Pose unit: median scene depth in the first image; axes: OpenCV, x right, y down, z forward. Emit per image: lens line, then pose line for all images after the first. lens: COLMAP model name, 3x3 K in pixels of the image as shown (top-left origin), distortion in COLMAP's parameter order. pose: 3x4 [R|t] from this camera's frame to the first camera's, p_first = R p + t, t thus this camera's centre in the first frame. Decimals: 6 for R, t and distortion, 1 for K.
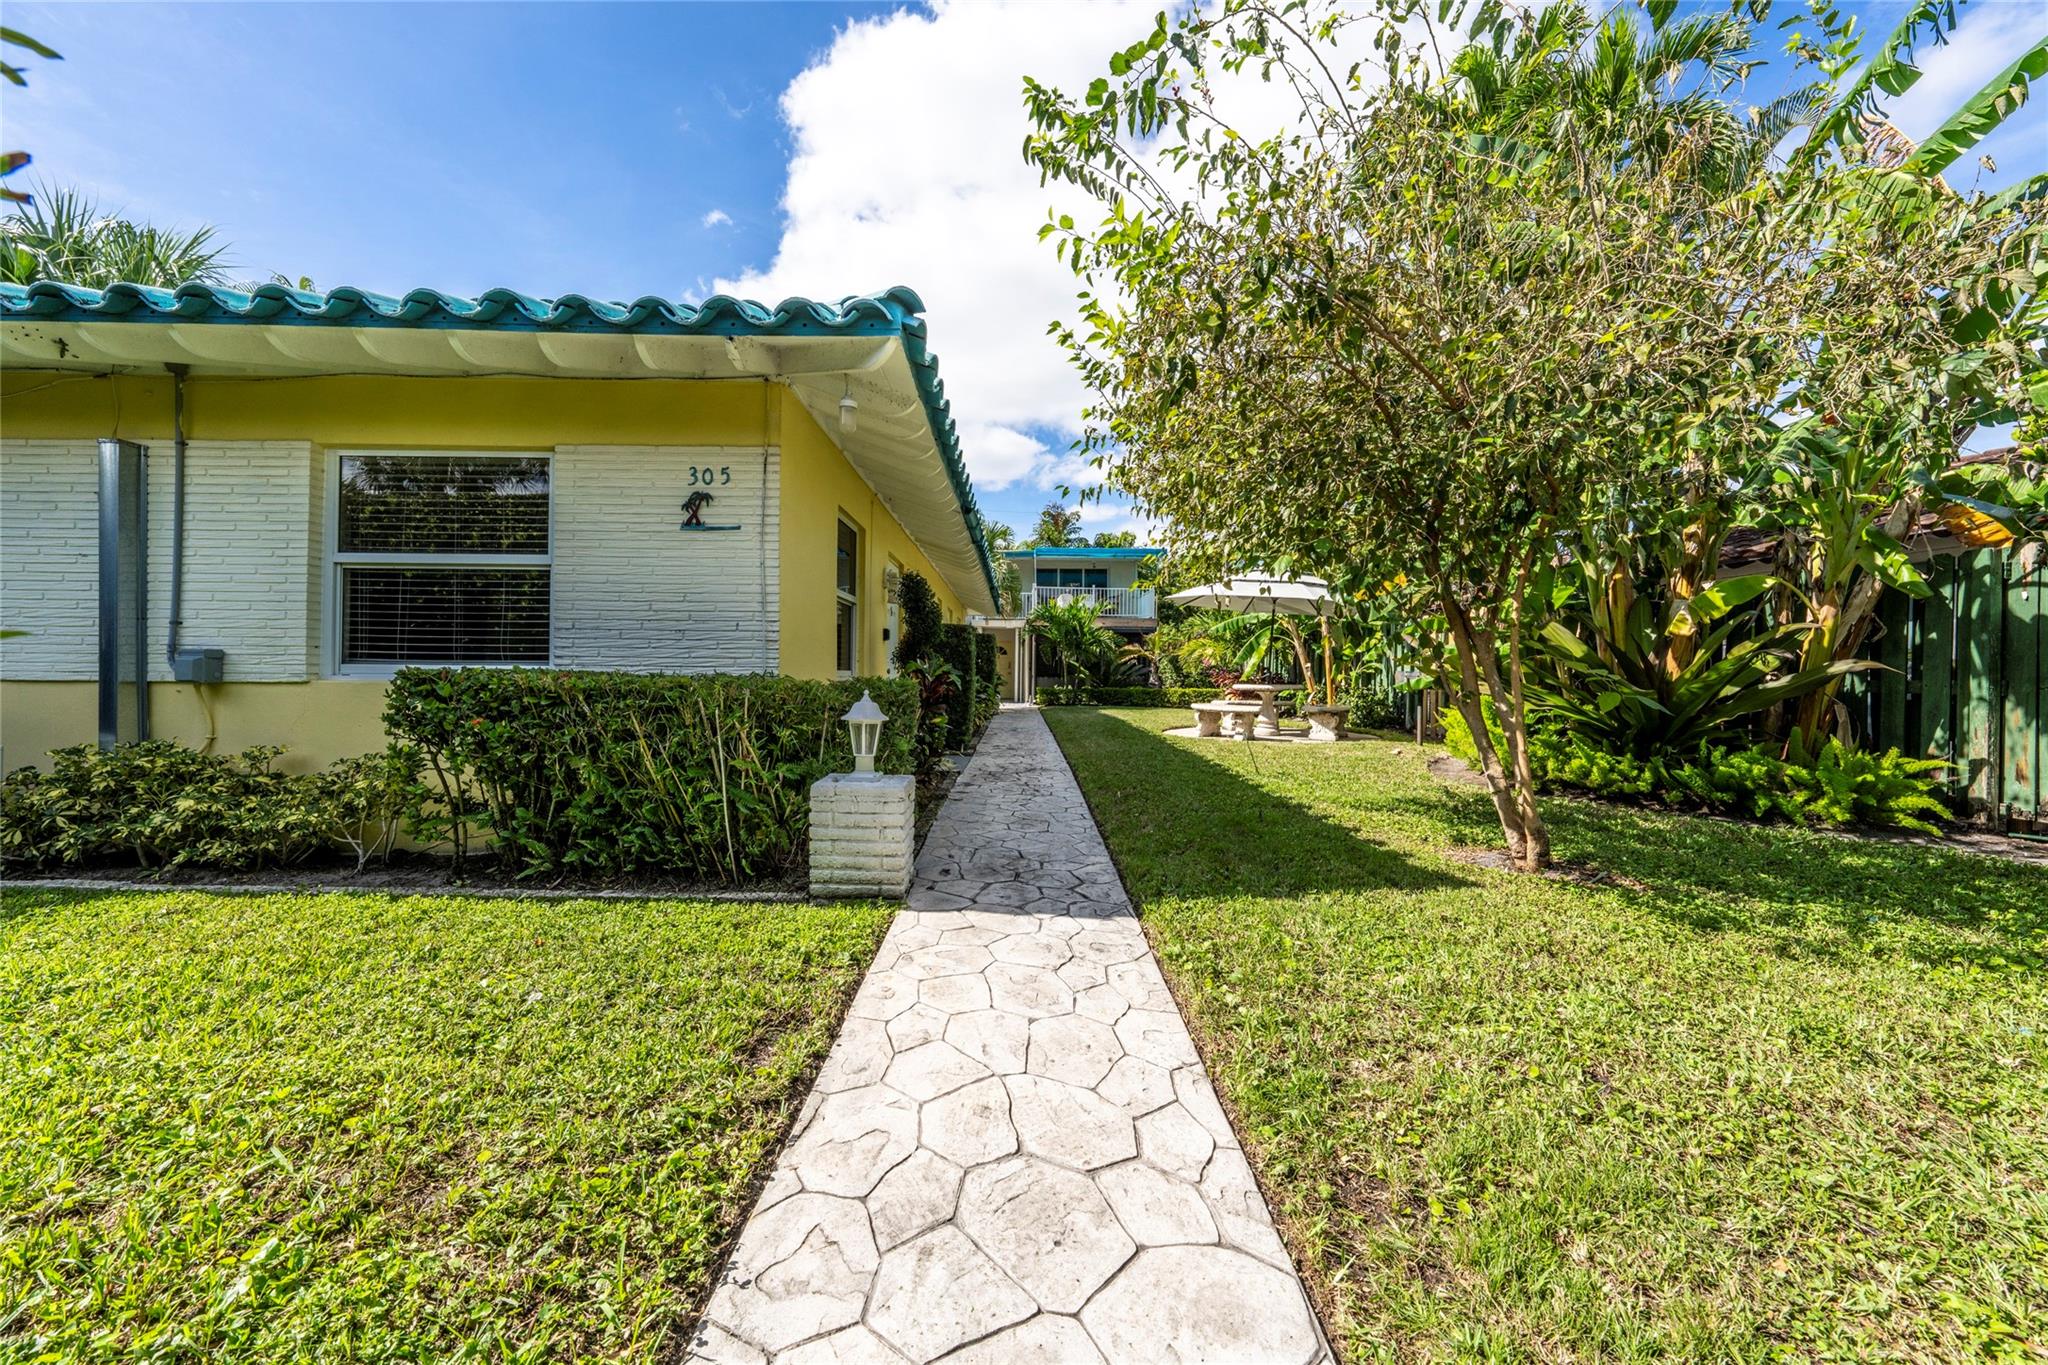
lens RADIAL K [[707.9, 0, 1024.0], [0, 707.9, 682.5], [0, 0, 1]] dist [-0.000213, -0.000060]
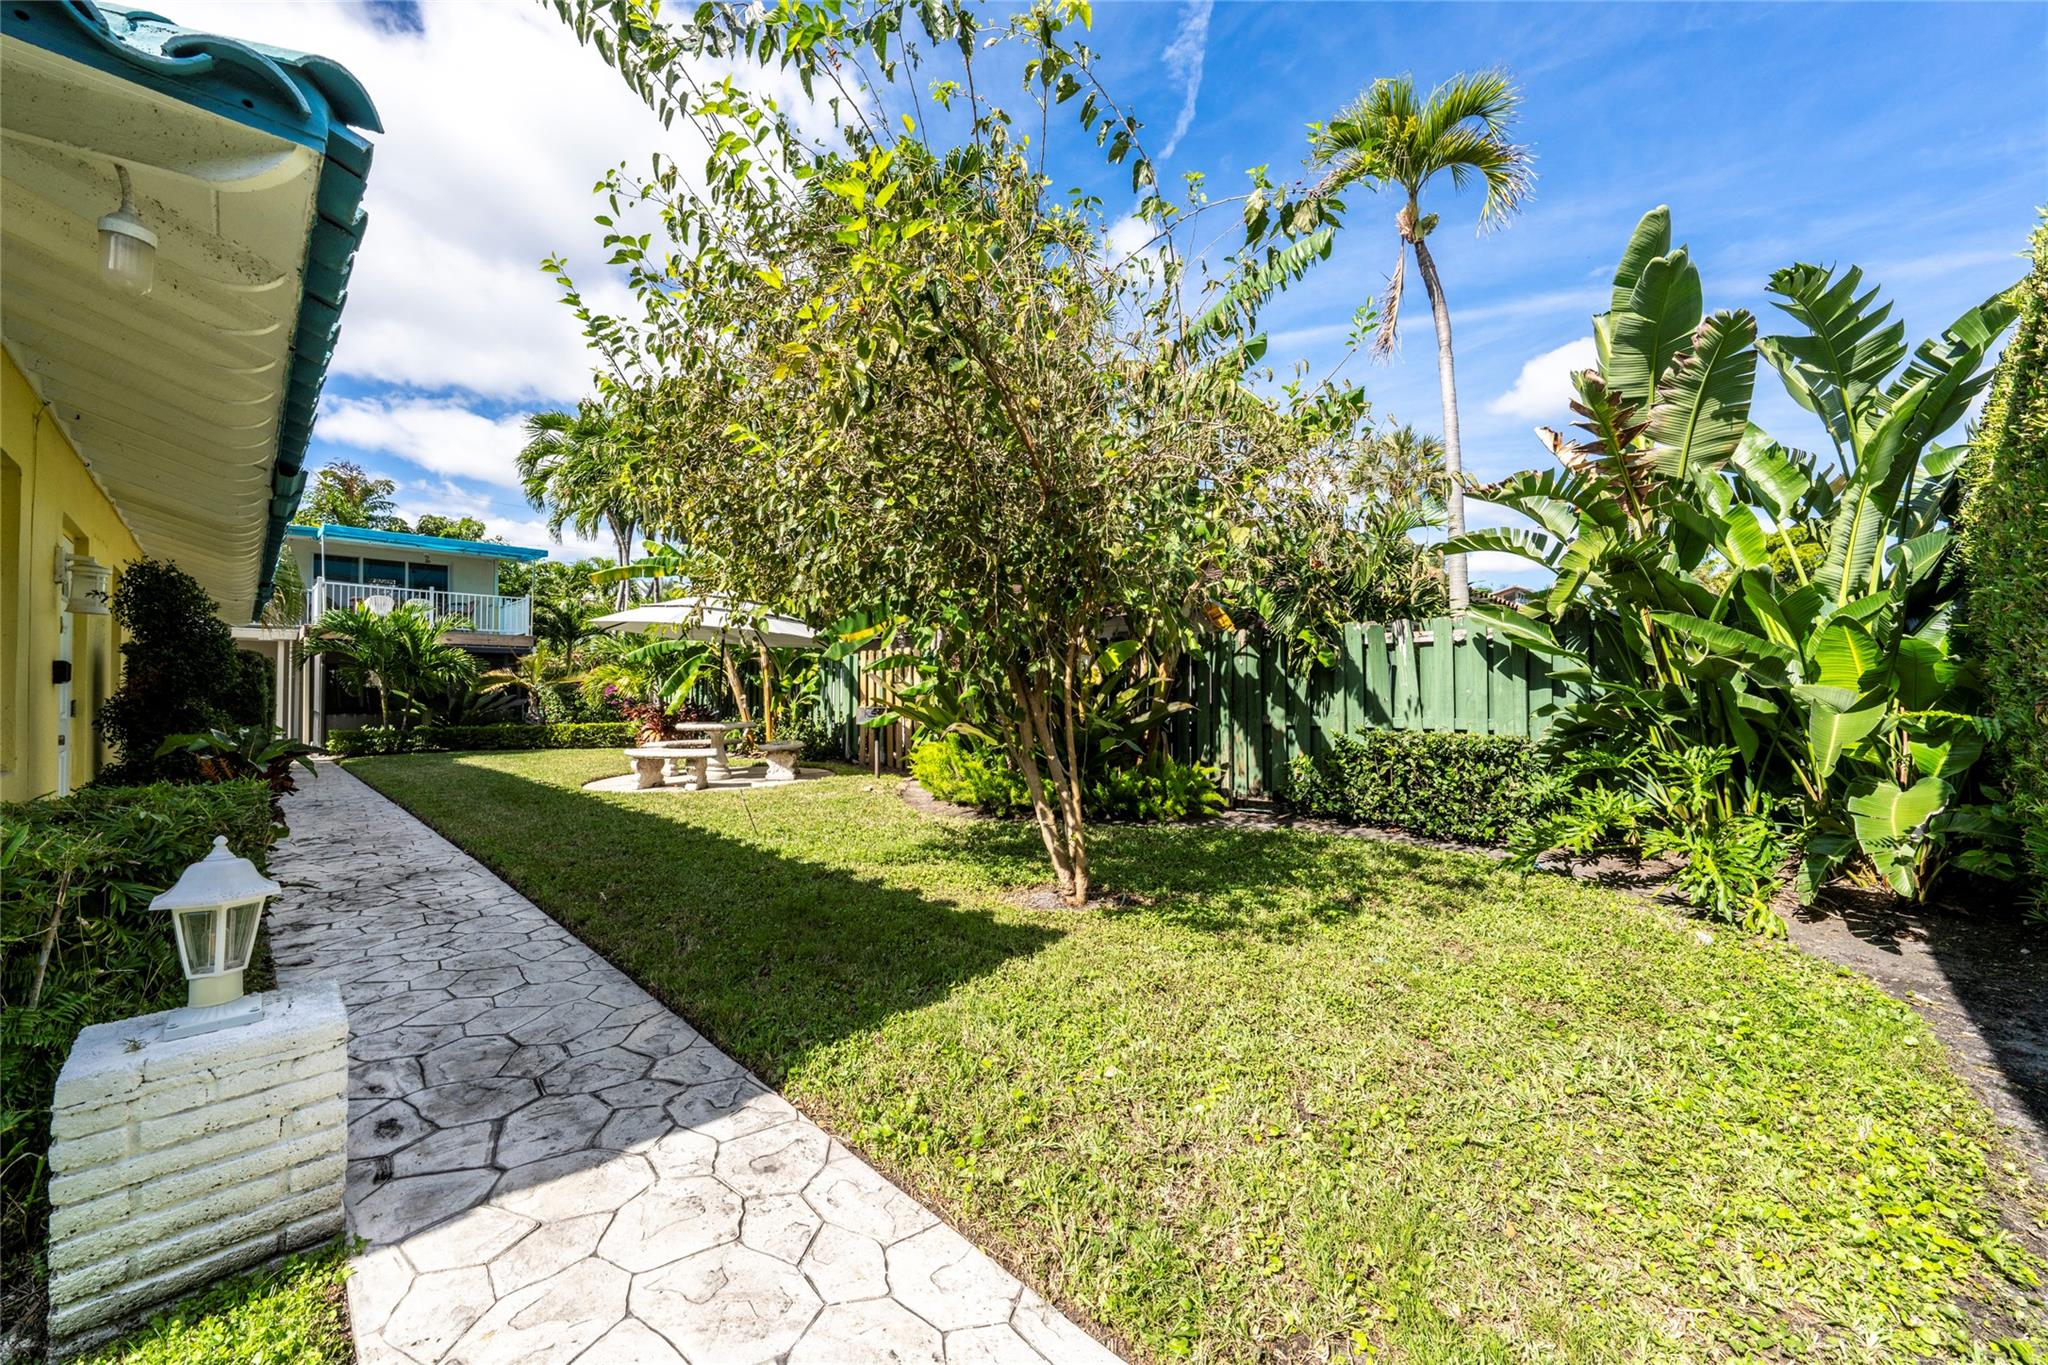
lens RADIAL K [[738.5, 0, 1024.7], [0, 738.5, 679.4], [0, 0, 1]] dist [-0.016529, 0.004865]
pose [[0.691361, 0.001096, 0.722509, -0.143434], [0.023462, 0.999437, -0.023966, -0.049268], [-0.722129, 0.033521, 0.690946, 0.177696]]
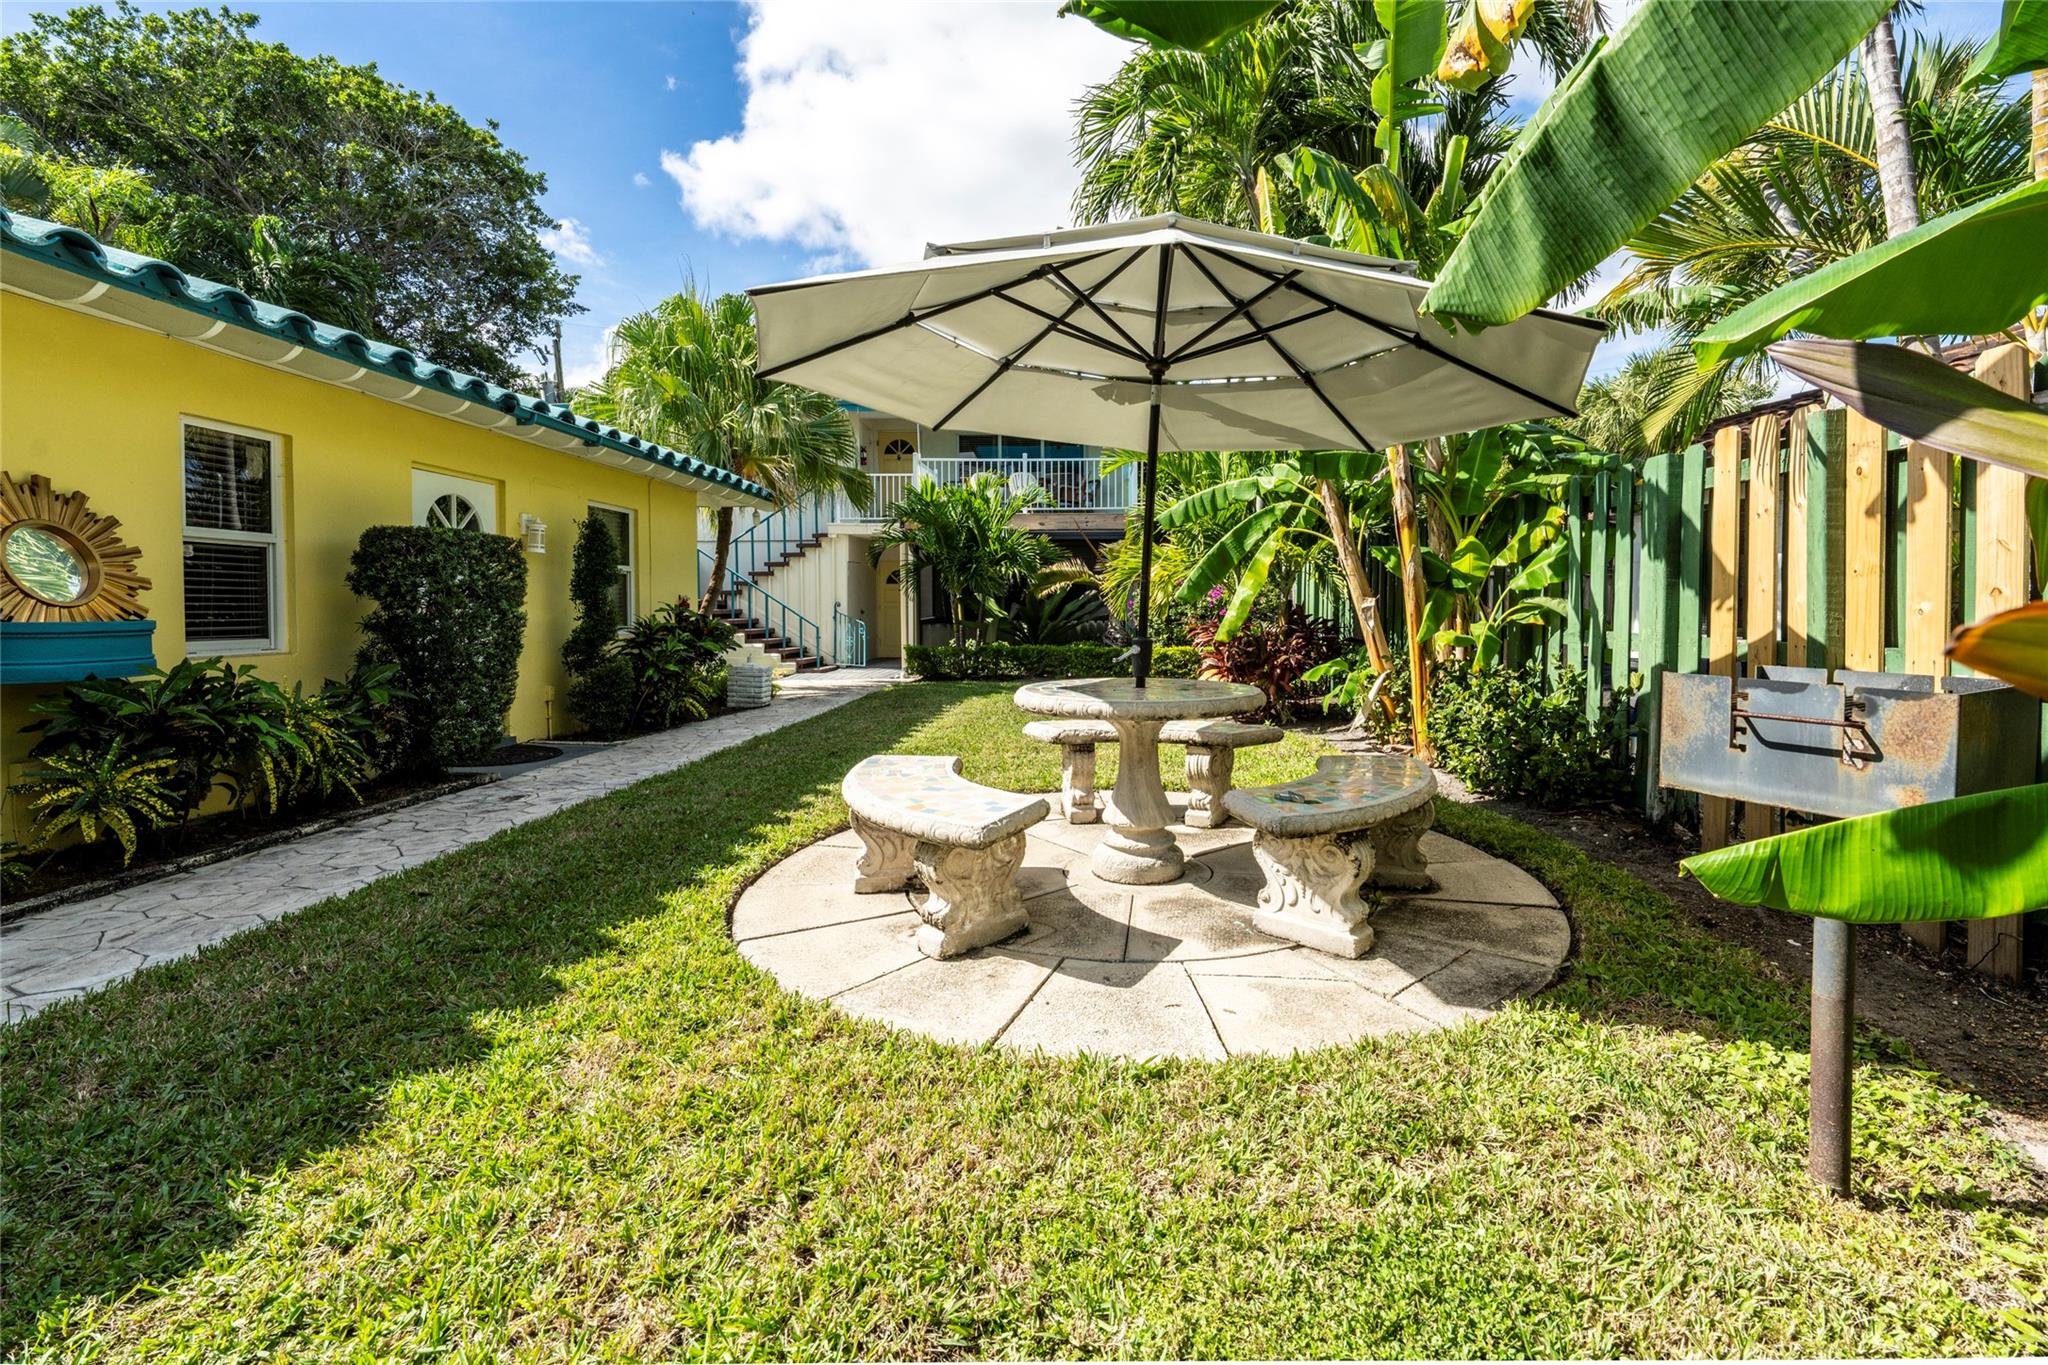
lens RADIAL K [[942.9, 0, 1023.7], [0, 942.9, 644.5], [0, 0, 1]] dist [-0.031640, -0.000061]
pose [[0.998415, -0.009684, -0.055432, 0.776509], [0.011135, 0.999601, 0.025940, -0.054958], [0.055159, -0.026516, 0.998125, 1.545715]]
